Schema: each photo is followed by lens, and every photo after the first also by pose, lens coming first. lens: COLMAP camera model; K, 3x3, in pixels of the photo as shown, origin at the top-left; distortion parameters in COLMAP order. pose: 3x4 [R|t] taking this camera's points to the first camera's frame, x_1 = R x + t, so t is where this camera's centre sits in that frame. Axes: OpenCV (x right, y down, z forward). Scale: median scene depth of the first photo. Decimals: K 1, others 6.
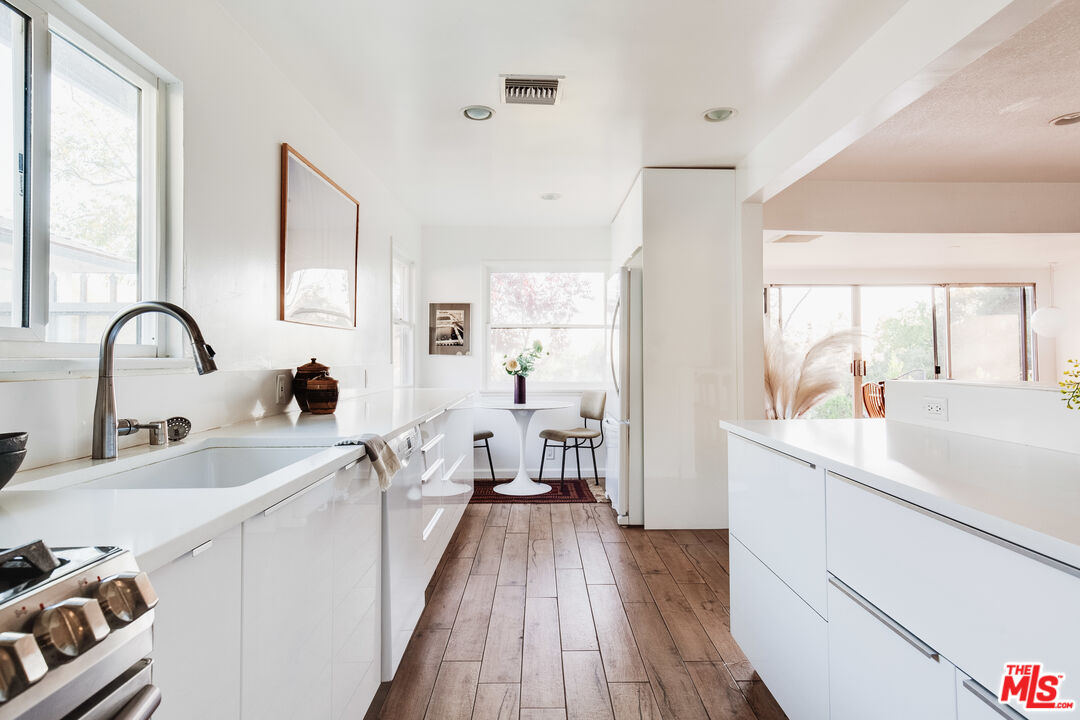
lens RADIAL K [[573.3, 0, 537.8], [0, 573.3, 336.9], [0, 0, 1]] dist [0.002004, 0.000418]
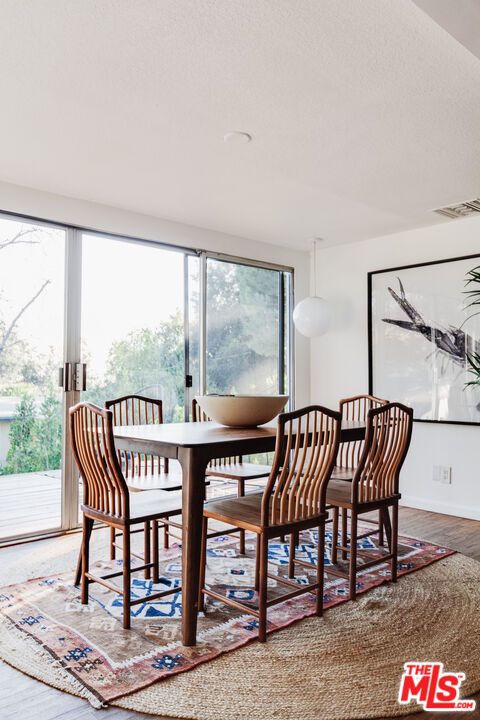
lens RADIAL K [[566.0, 0, 240.0], [0, 566.0, 360.0], [0, 0, 1]] dist [-0.000372, 0.000714]
pose [[0.725581, 0.032442, 0.687371, 0.304955], [-0.031798, 0.999402, -0.013604, 0.040411], [-0.687401, -0.011986, 0.726179, 0.505052]]
